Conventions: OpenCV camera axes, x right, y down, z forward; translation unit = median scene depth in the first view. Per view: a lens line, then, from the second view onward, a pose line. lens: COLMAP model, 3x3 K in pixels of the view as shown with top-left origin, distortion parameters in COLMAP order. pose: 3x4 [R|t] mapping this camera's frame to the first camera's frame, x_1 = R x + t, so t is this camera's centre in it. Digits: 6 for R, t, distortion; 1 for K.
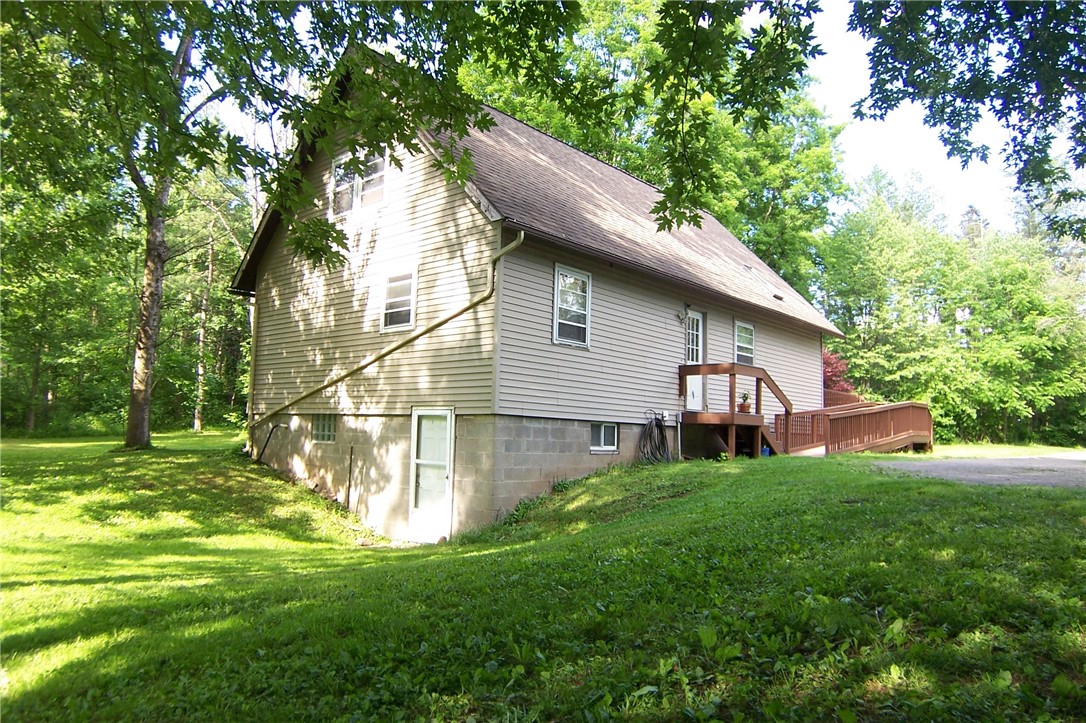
lens RADIAL K [[751.9, 0, 543.0], [0, 751.9, 361.5], [0, 0, 1]] dist [-0.082769, -0.000560]
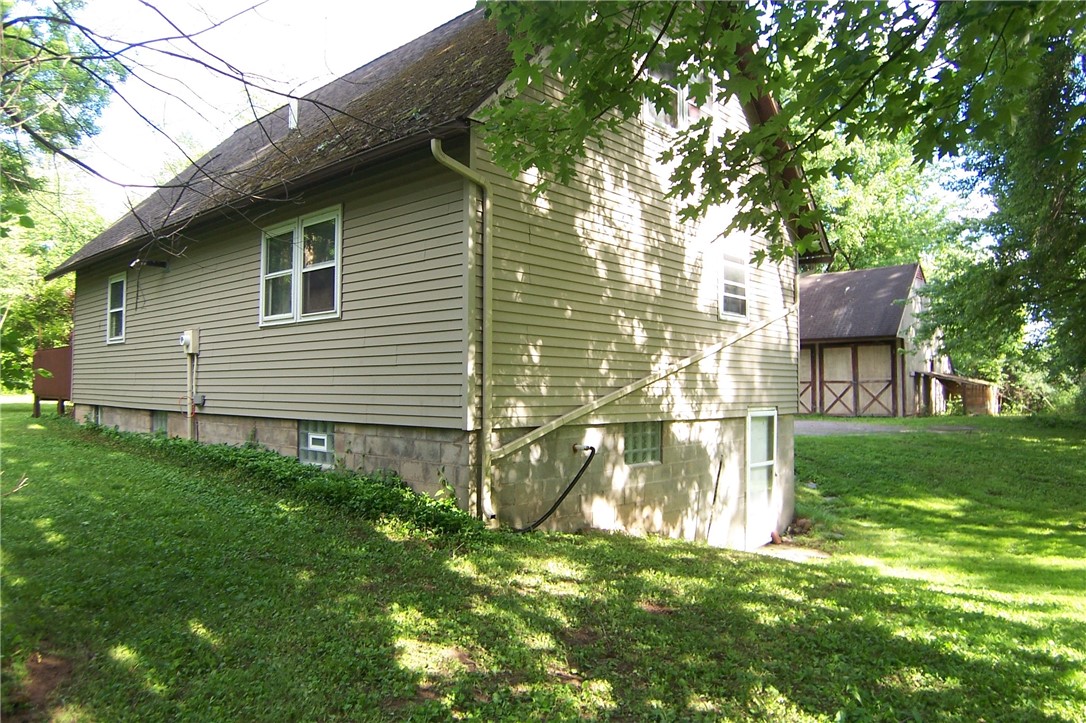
lens RADIAL K [[751.9, 0, 543.0], [0, 751.9, 361.5], [0, 0, 1]] dist [-0.082769, -0.000560]
pose [[0.011588, 0.026281, 0.999587, -0.943776], [-0.093868, 0.995269, -0.025080, 0.042691], [-0.995517, -0.093539, 0.014000, 1.082807]]
